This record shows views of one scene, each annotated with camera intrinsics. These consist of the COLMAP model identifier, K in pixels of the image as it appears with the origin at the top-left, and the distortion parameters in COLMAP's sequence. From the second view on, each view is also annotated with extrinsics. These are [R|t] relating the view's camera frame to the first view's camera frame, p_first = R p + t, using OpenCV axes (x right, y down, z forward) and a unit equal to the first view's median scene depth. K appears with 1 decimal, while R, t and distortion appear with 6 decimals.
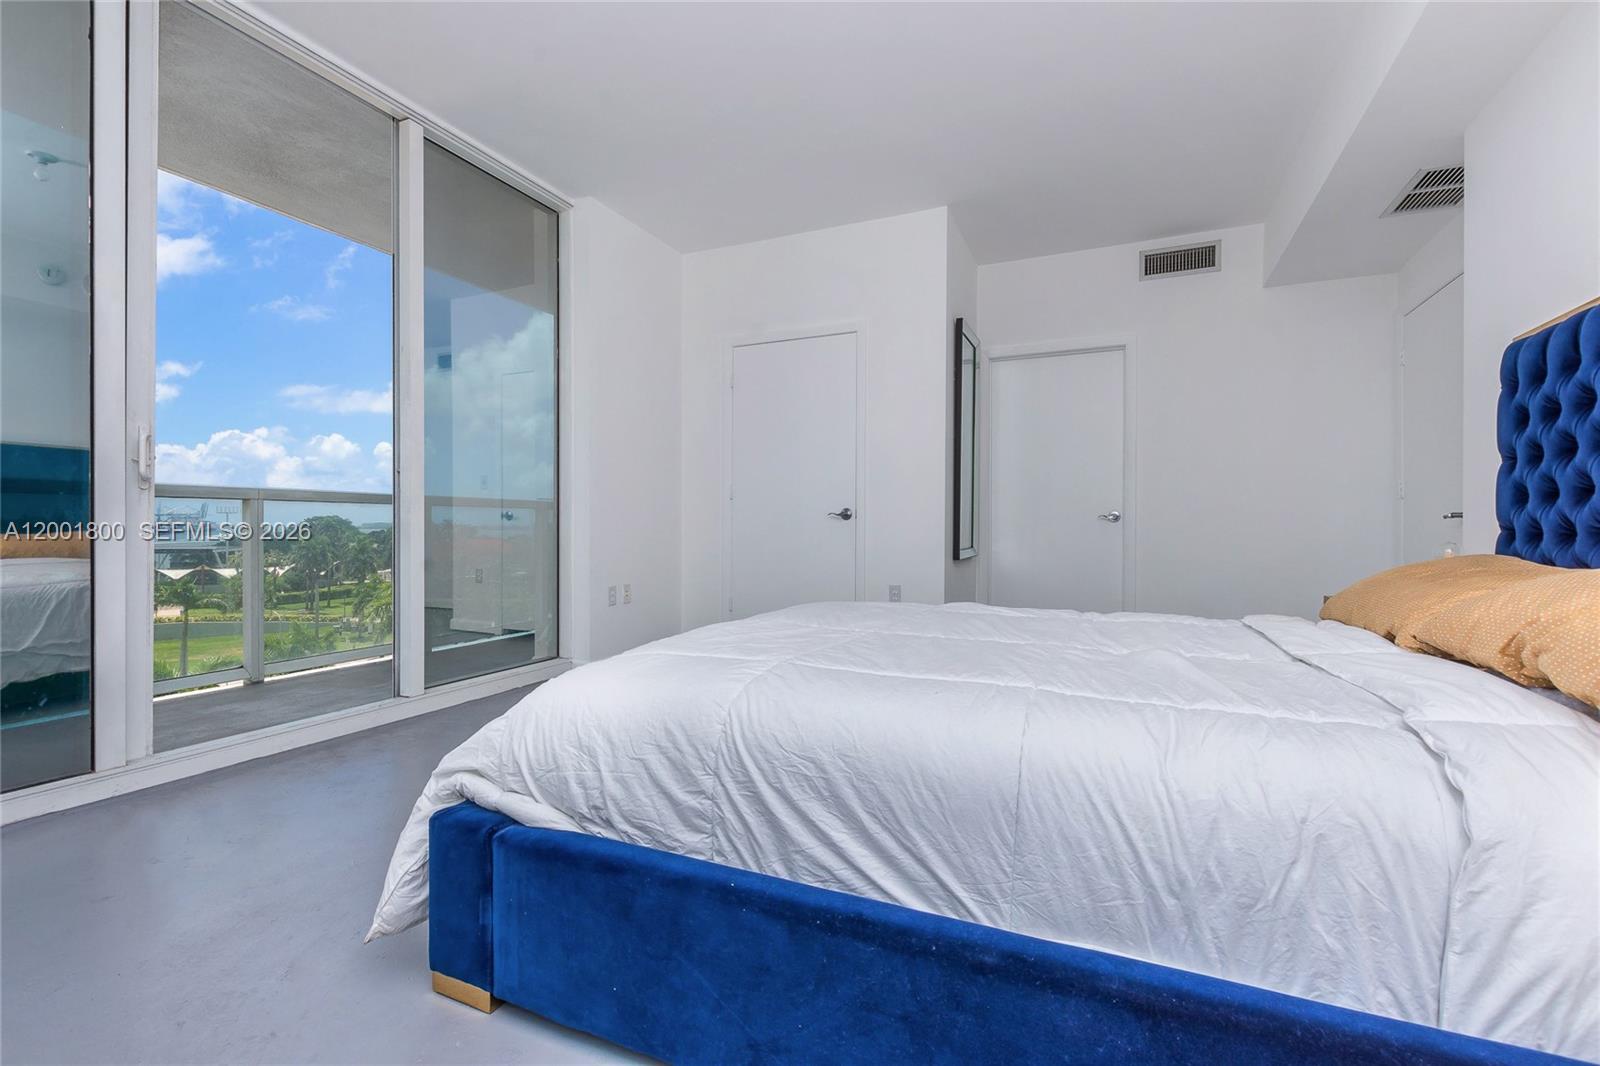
lens RADIAL K [[704.7, 0, 802.8], [0, 704.7, 538.4], [0, 0, 1]] dist [0.004049, -0.000823]
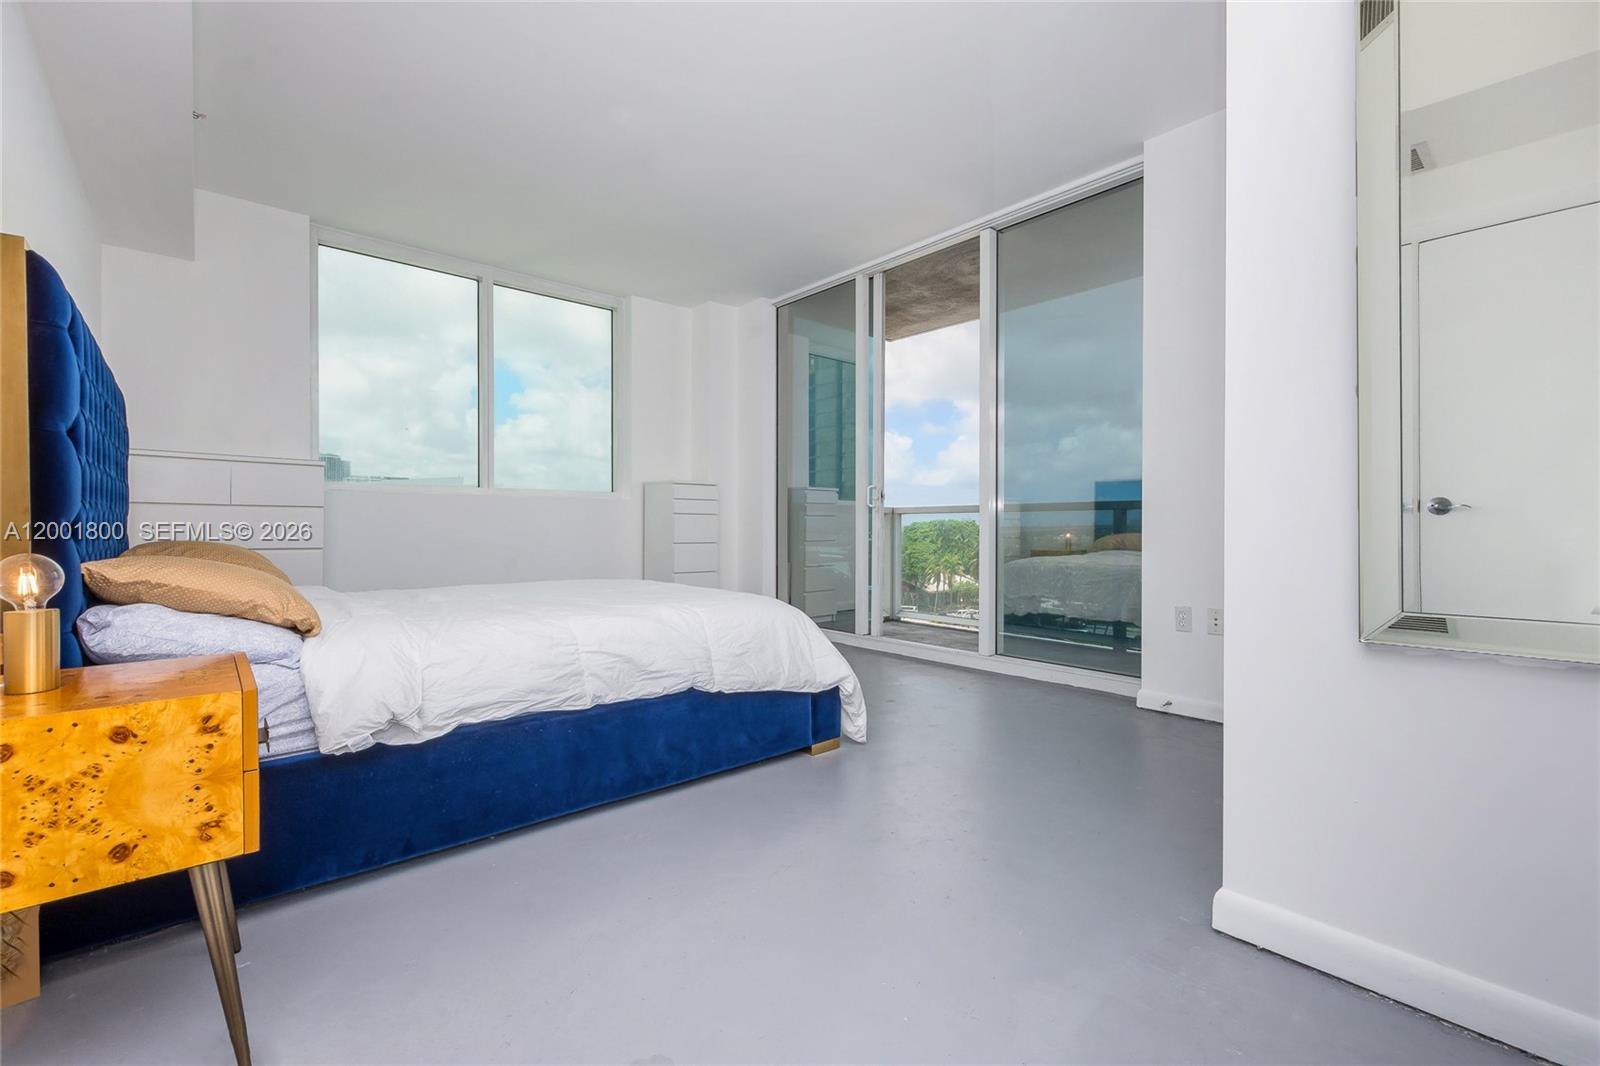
lens RADIAL K [[704.7, 0, 802.8], [0, 704.7, 538.4], [0, 0, 1]] dist [0.004049, -0.000823]
pose [[-0.420561, 0.003629, -0.907257, 0.840603], [-0.023688, 0.999607, 0.014979, -0.002332], [0.906955, 0.027790, -0.420310, 1.389700]]
